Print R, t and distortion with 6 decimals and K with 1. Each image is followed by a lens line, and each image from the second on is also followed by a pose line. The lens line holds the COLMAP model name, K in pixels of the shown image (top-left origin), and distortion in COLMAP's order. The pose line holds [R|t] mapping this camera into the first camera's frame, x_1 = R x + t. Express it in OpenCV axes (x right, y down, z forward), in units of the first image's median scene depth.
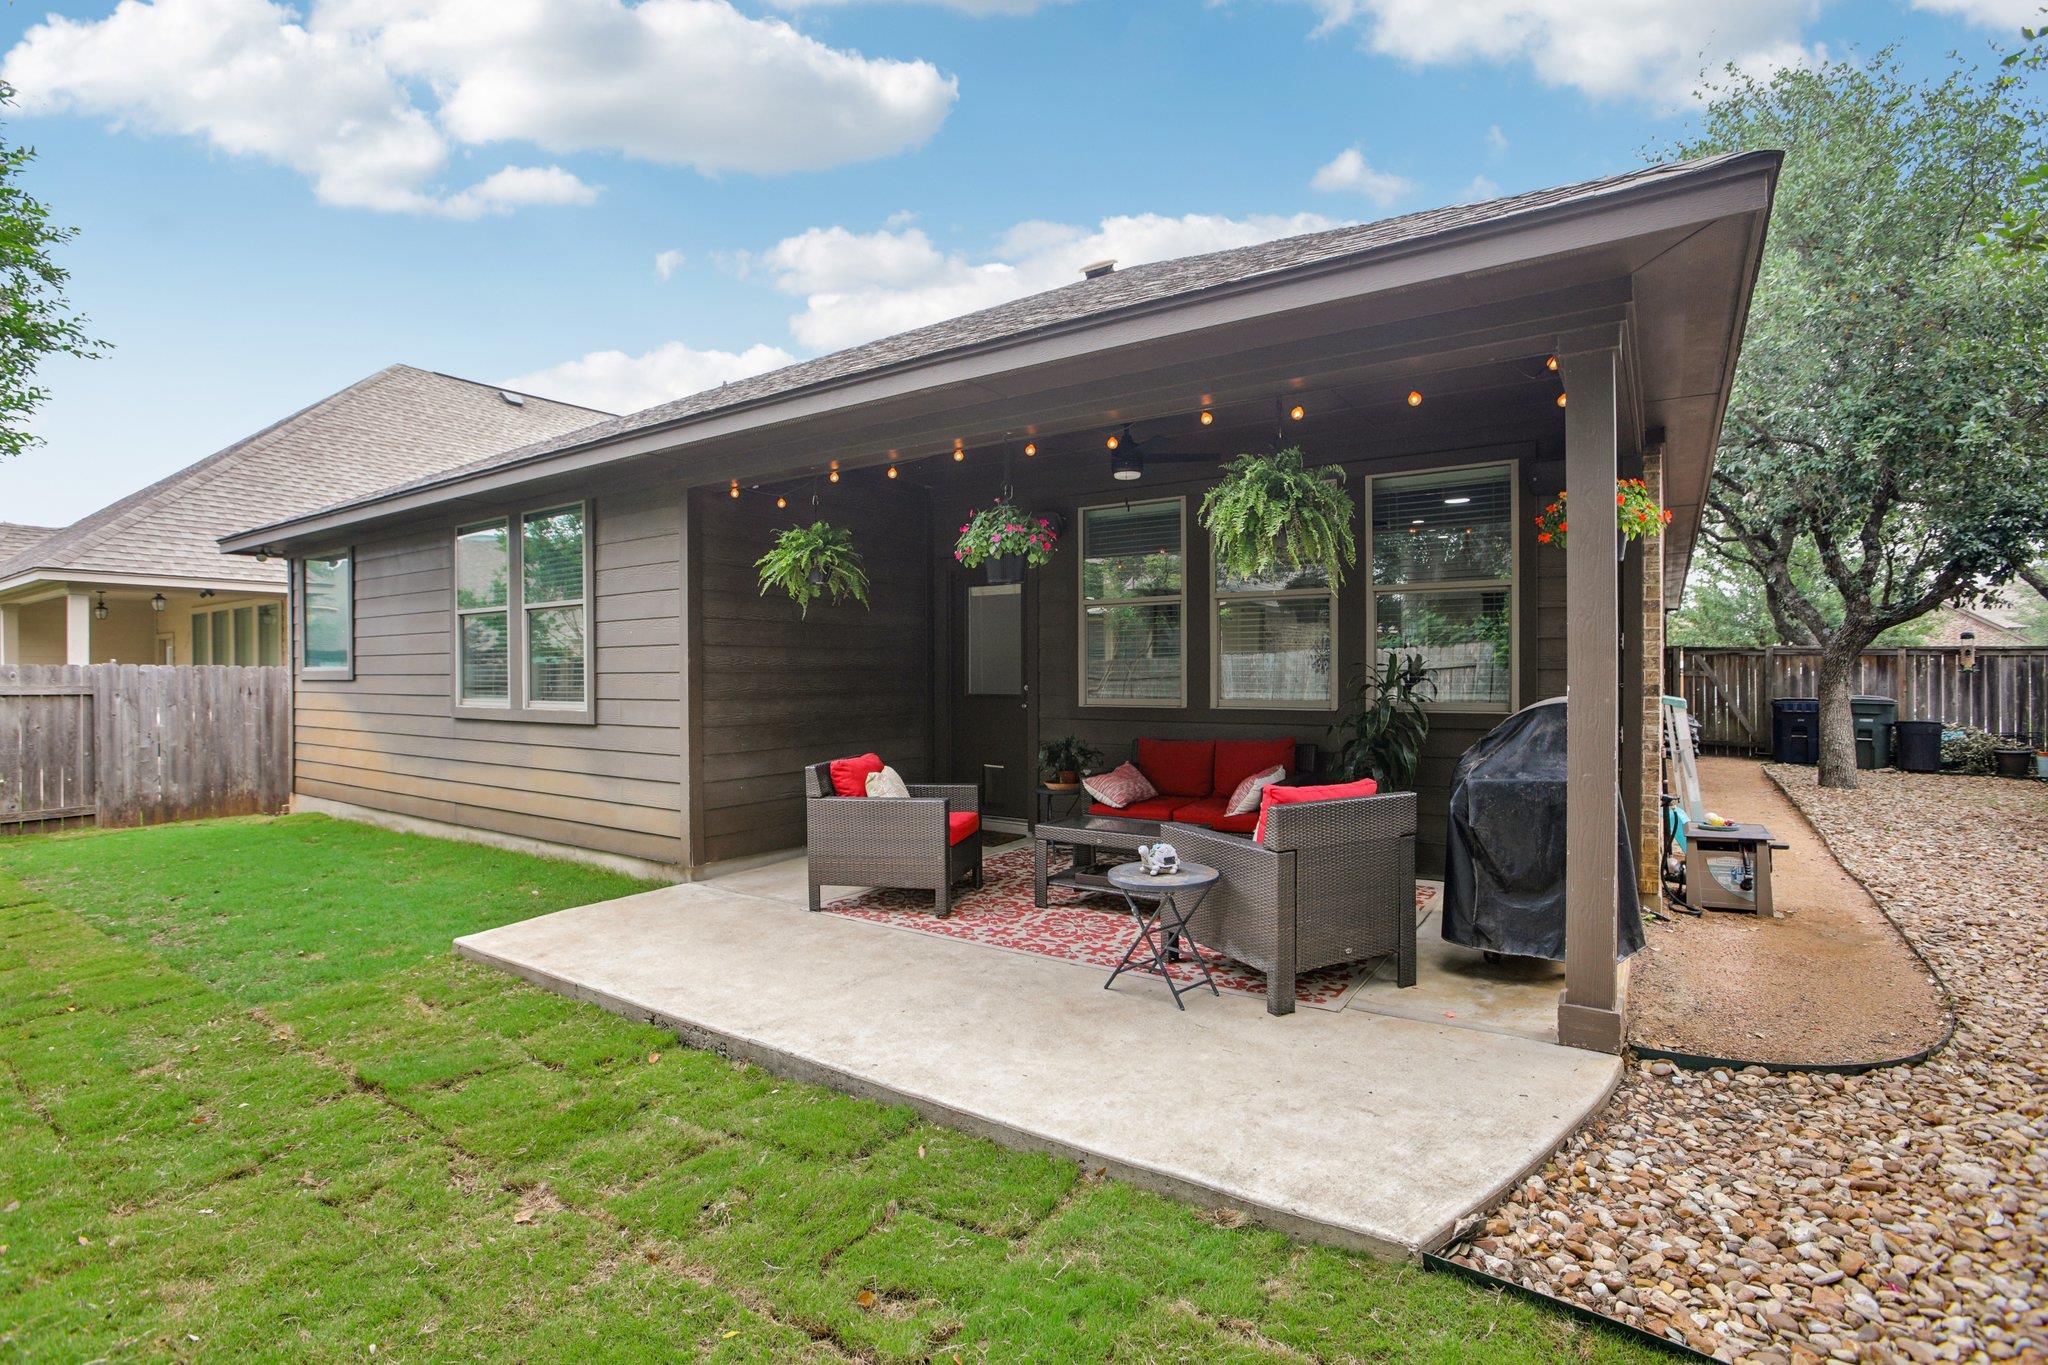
lens RADIAL K [[955.3, 0, 1024.0], [0, 955.3, 682.5], [0, 0, 1]] dist [-0.020797, 0.000051]
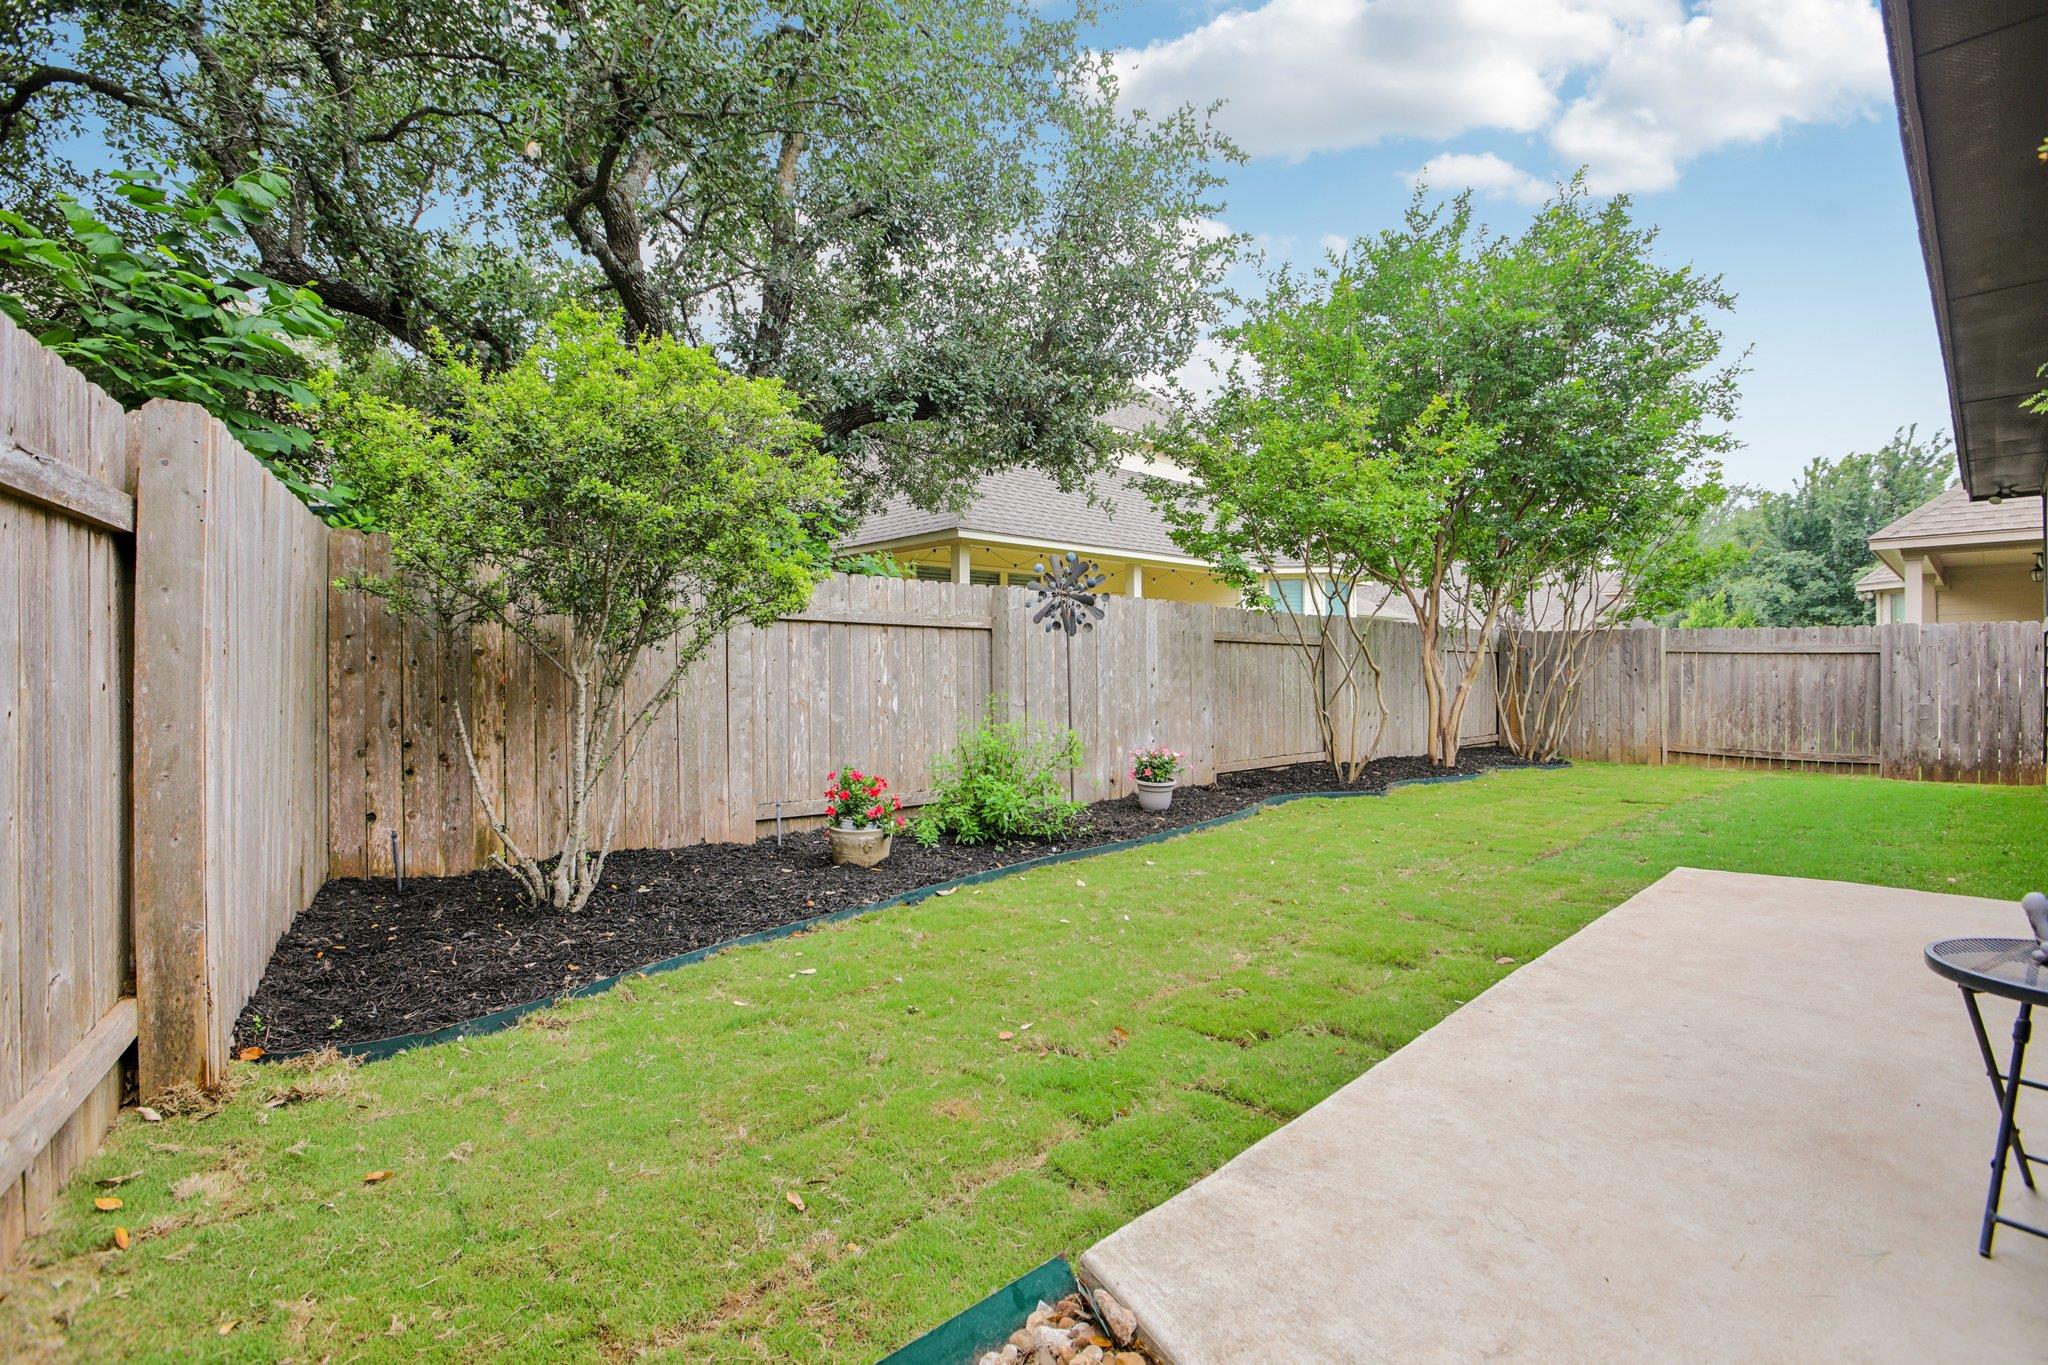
lens RADIAL K [[955.3, 0, 1024.0], [0, 955.3, 682.5], [0, 0, 1]] dist [-0.020797, 0.000051]
pose [[-0.193788, 0.022967, -0.980775, 0.254628], [-0.004719, 0.999693, 0.024342, 0.025517], [0.981032, 0.009345, -0.193620, 0.241877]]
